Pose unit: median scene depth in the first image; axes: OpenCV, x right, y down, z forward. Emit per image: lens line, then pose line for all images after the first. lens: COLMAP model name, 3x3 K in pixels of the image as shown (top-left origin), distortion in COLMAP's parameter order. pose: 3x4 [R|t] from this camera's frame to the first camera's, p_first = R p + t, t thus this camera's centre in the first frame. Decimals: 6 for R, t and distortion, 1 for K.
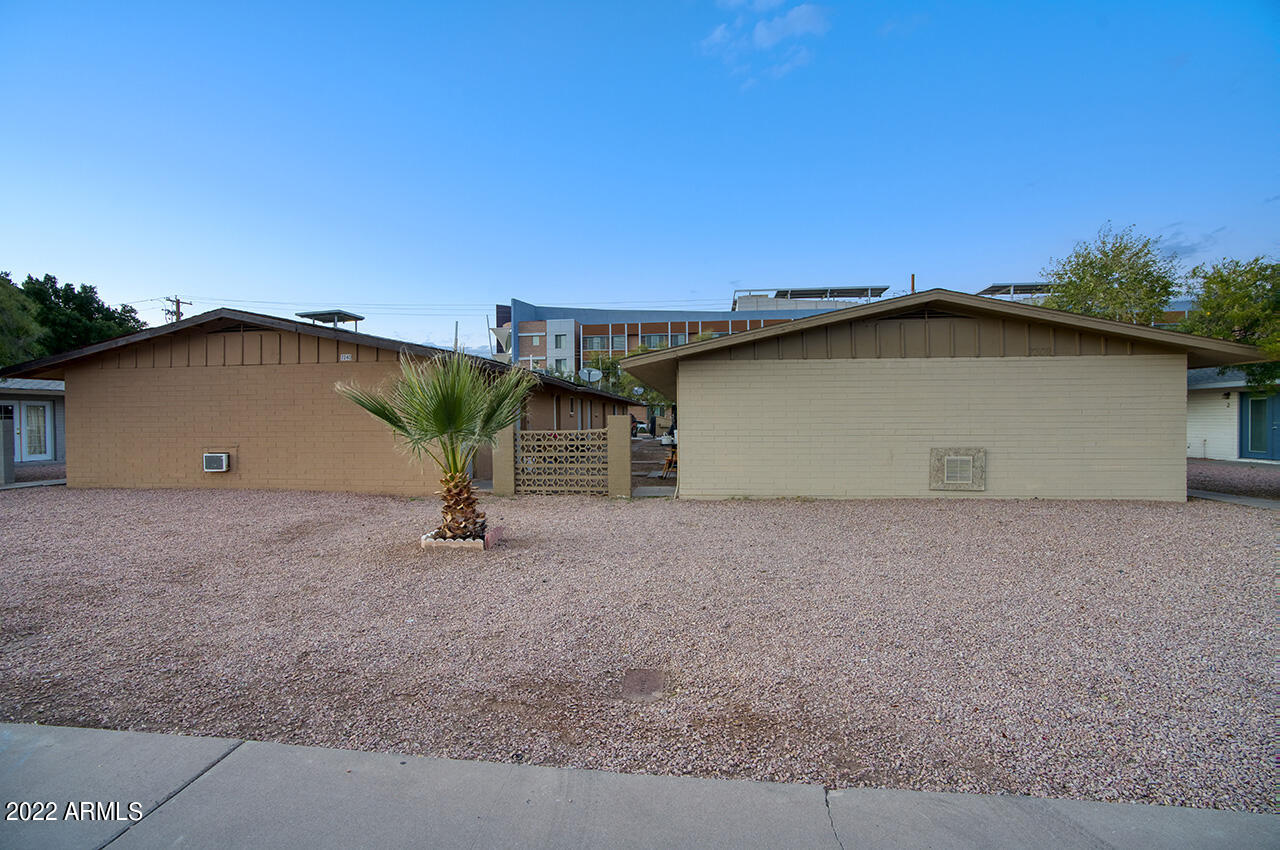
lens RADIAL K [[608.9, 0, 639.5], [0, 608.9, 445.9], [0, 0, 1]] dist [-0.067793, 0.023710]
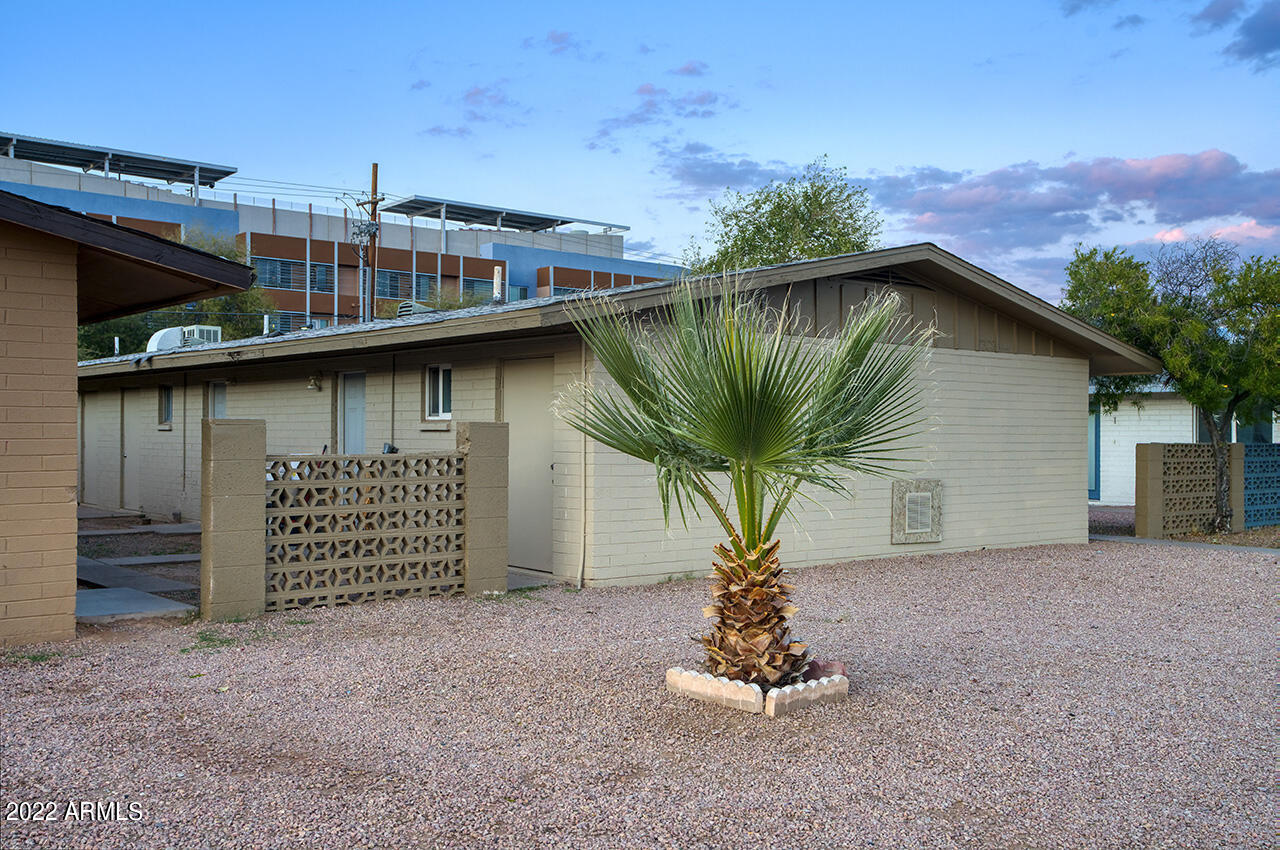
lens RADIAL K [[1226.3, 0, 642.4], [0, 1226.3, 442.2], [0, 0, 1]] dist [0.075533, -0.000229]
pose [[0.683734, 0.007930, 0.729689, -0.678137], [0.018240, 0.999443, -0.027953, -0.005935], [-0.729504, 0.032422, 0.683208, 0.266500]]
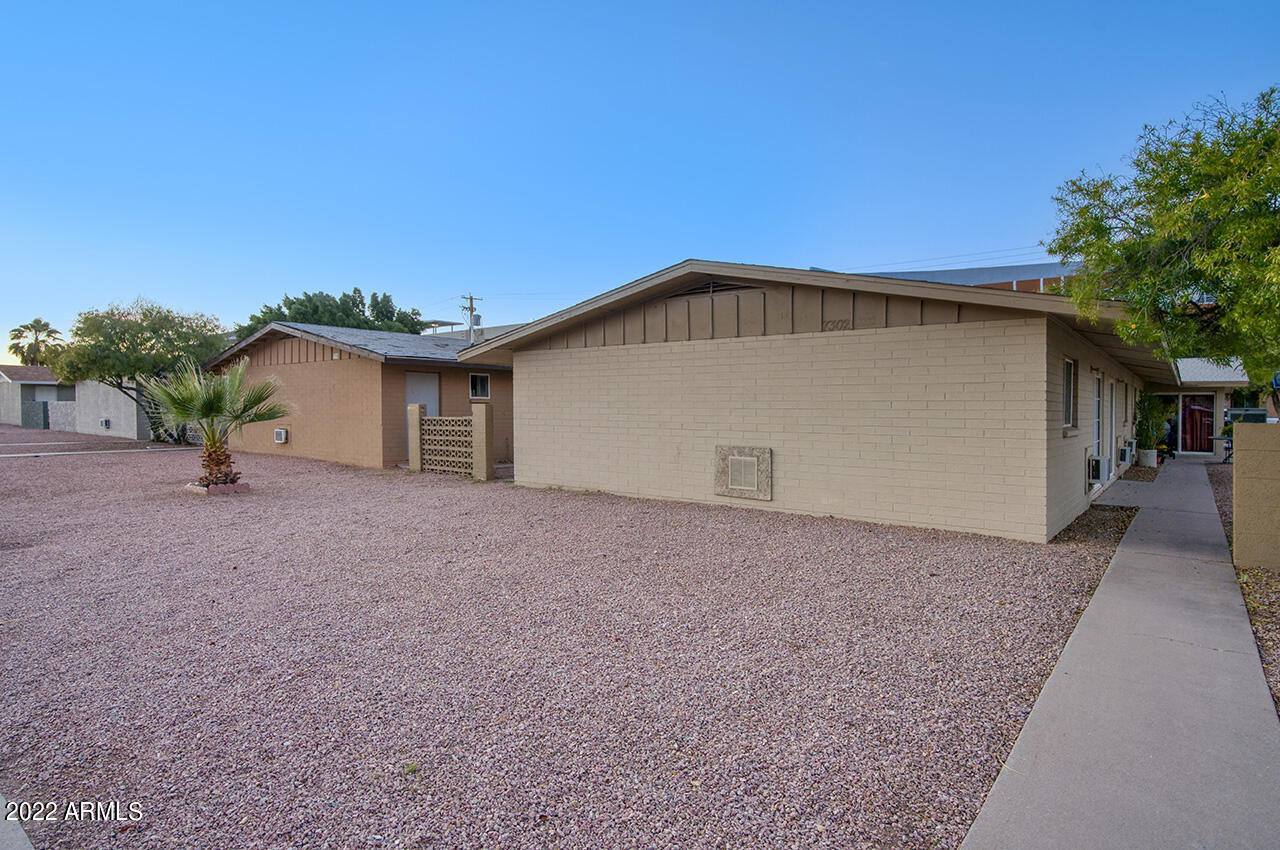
lens RADIAL K [[693.6, 0, 640.0], [0, 693.6, 425.0], [0, 0, 1]] dist [-0.034638, 0.001838]
pose [[0.851784, 0.024959, -0.523298, 0.885817], [-0.031268, 0.999506, -0.003223, -0.018309], [0.522959, 0.019108, 0.852144, 0.106511]]
